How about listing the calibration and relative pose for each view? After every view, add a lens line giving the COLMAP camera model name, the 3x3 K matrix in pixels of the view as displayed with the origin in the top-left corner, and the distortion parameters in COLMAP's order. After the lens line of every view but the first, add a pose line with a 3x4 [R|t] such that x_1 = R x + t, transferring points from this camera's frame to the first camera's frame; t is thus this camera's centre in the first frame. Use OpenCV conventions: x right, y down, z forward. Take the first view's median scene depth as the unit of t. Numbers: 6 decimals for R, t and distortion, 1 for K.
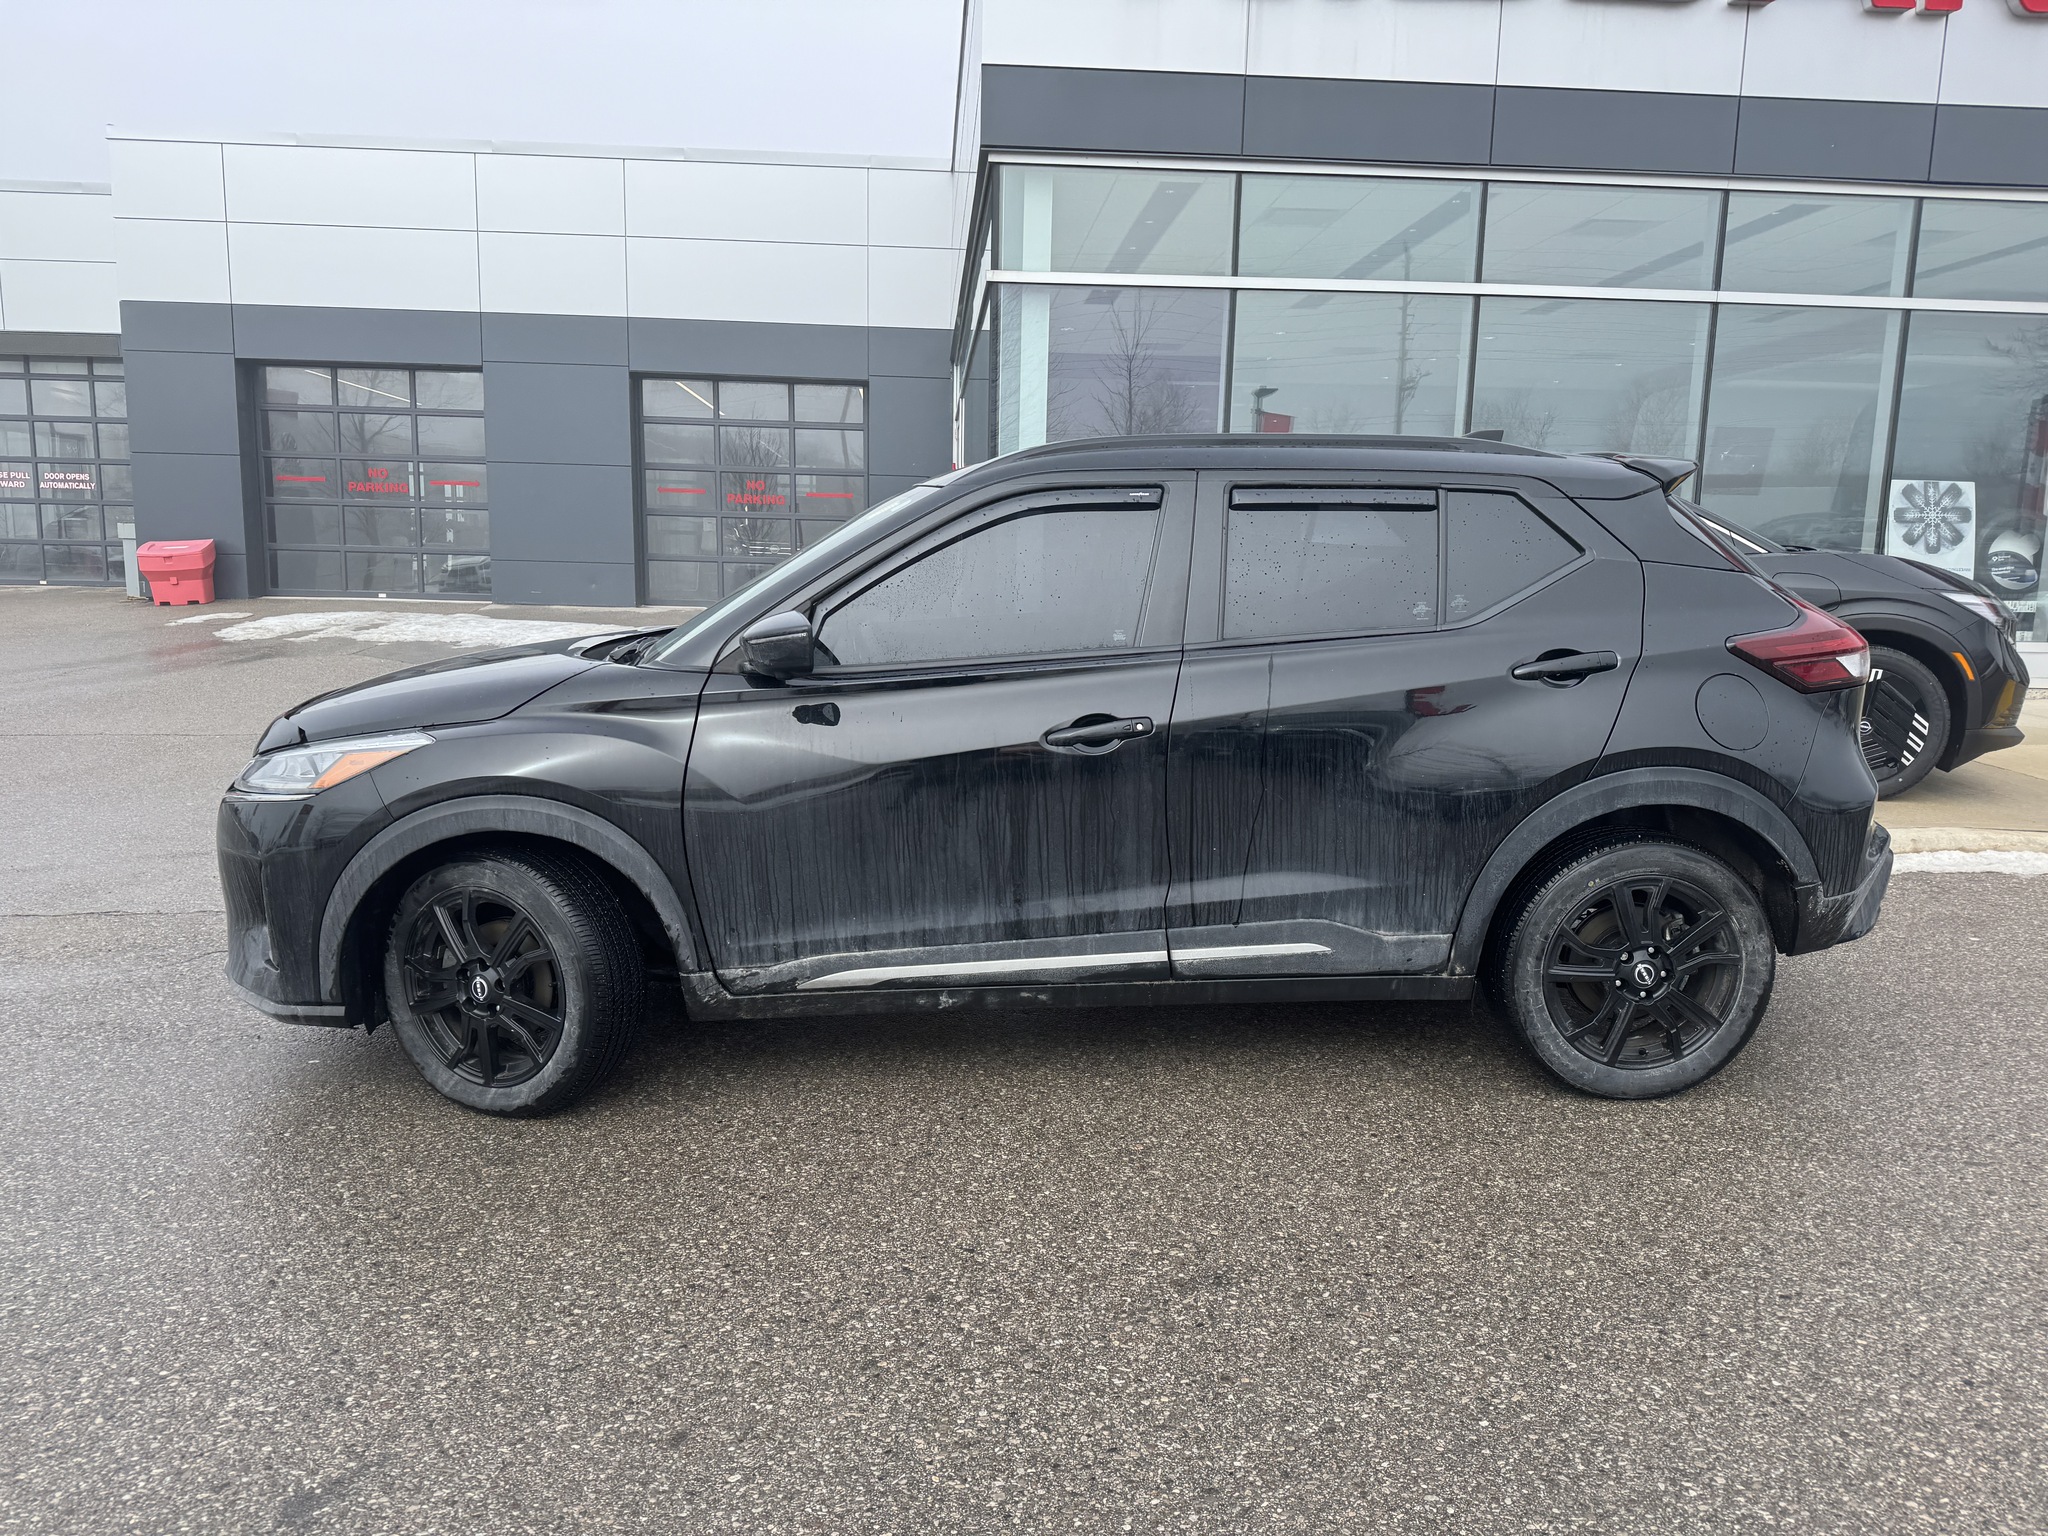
lens RADIAL K [[1459.5, 0, 1020.1], [0, 1459.5, 776.4], [0, 0, 1]] dist [0.012292, -0.016663]
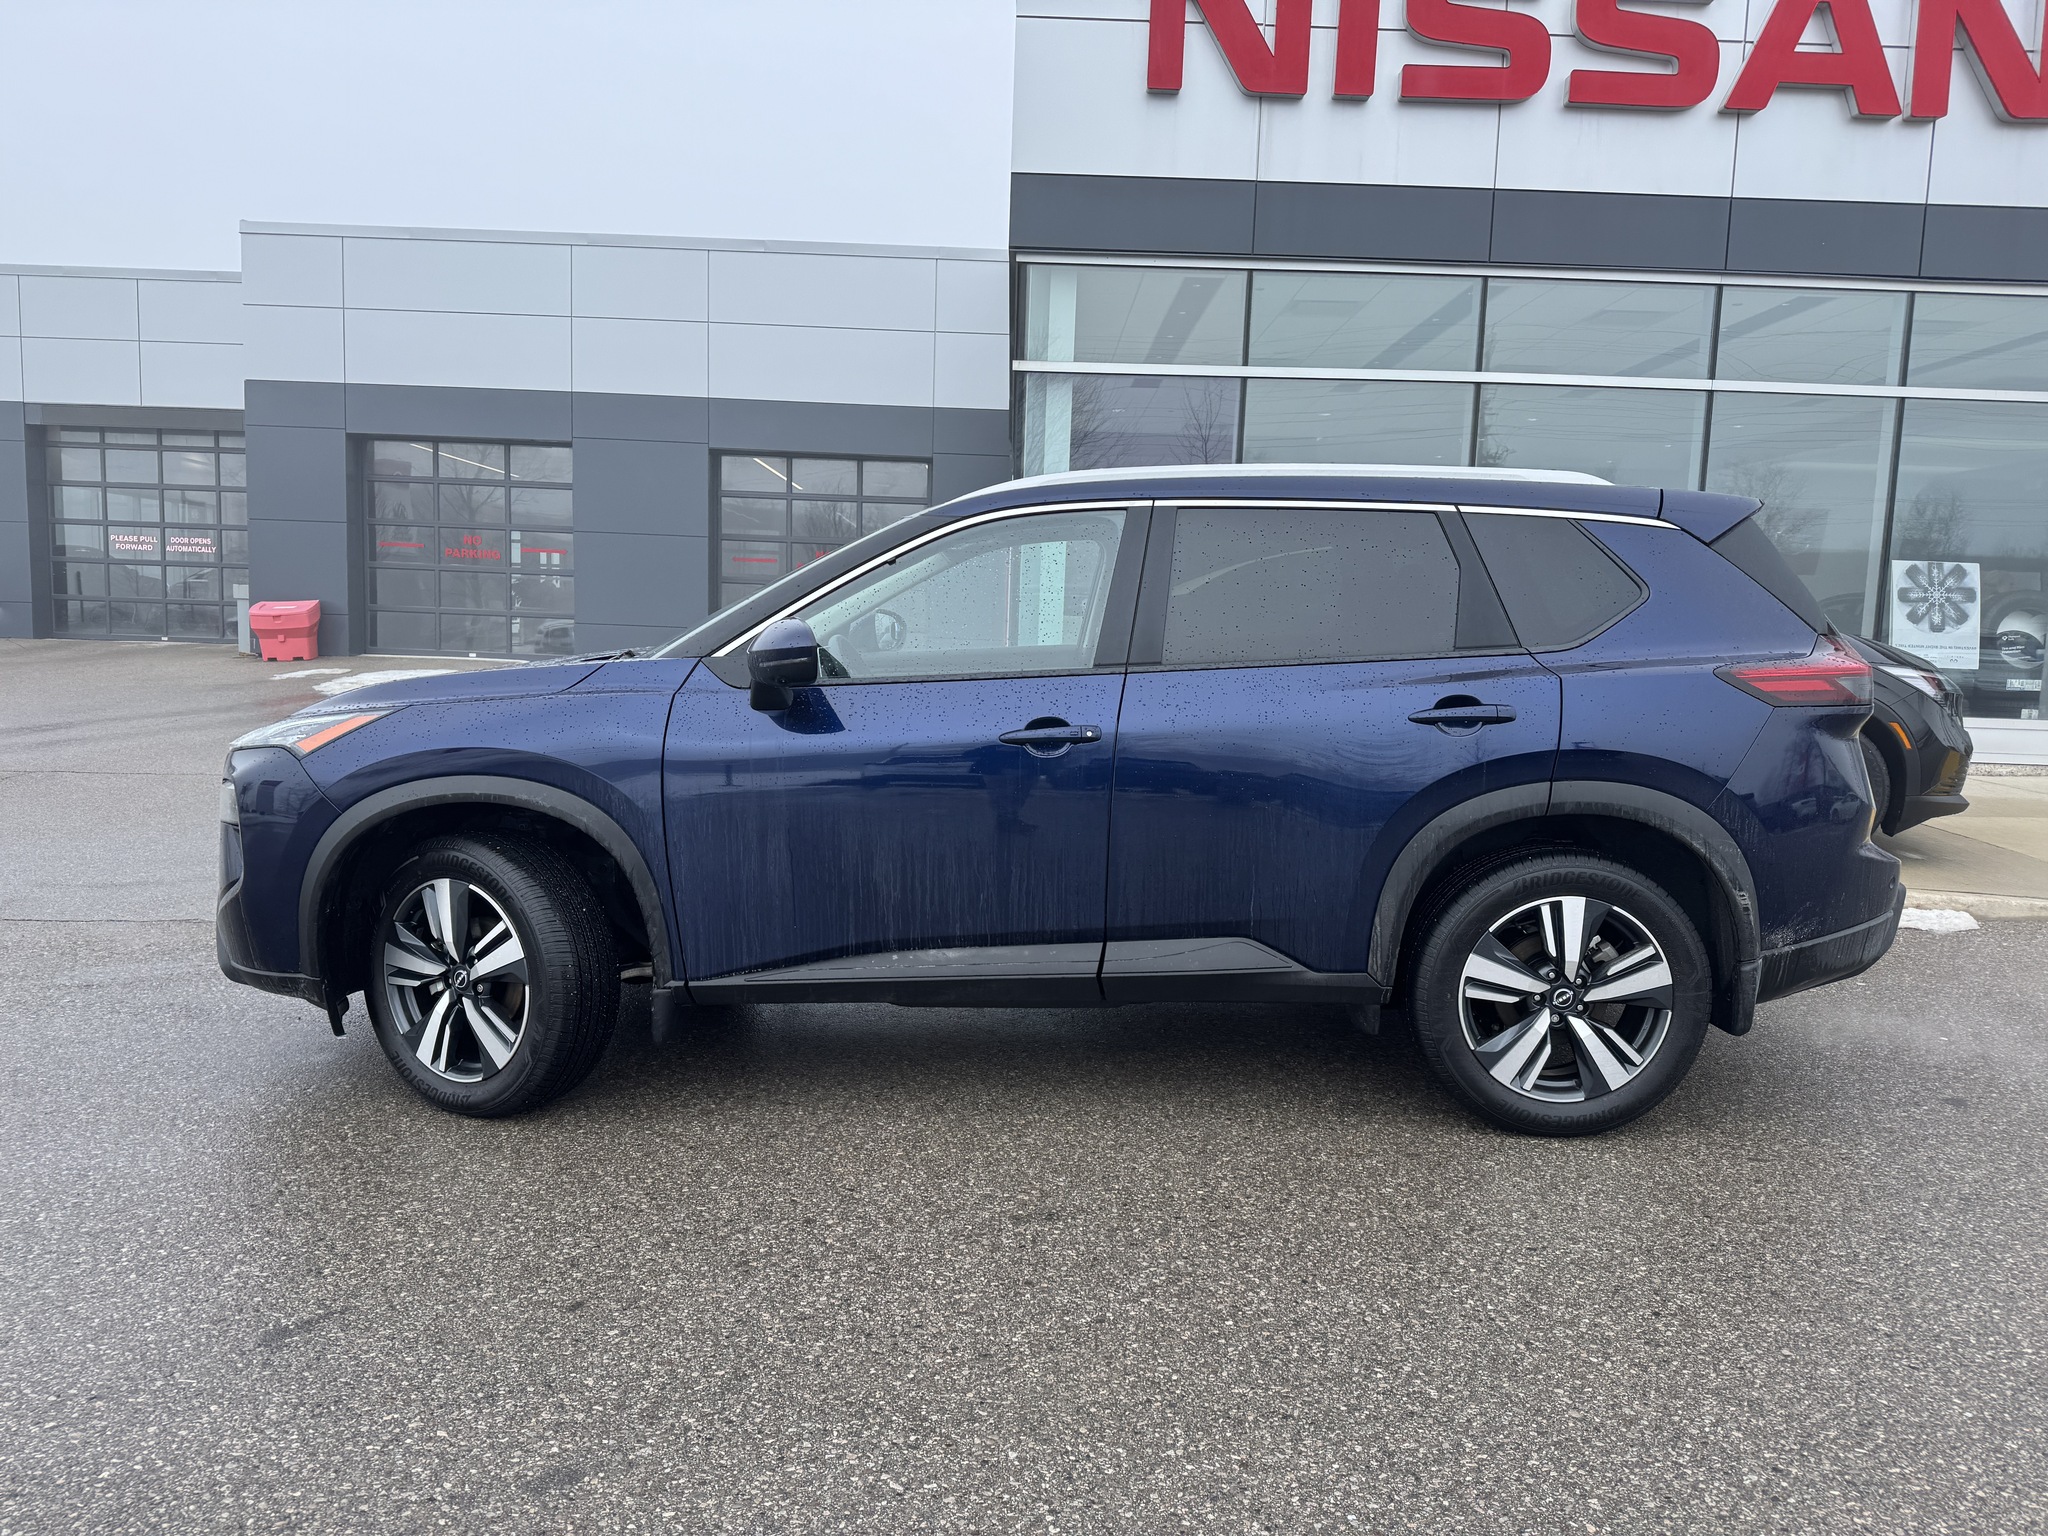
lens RADIAL K [[1459.5, 0, 1024.7], [0, 1459.5, 779.4], [0, 0, 1]] dist [0.012292, -0.016663]
pose [[0.998207, 0.018467, -0.056940, 0.080152], [-0.021074, 0.998740, -0.045537, 0.019067], [0.056028, 0.046655, 0.997339, -0.094285]]
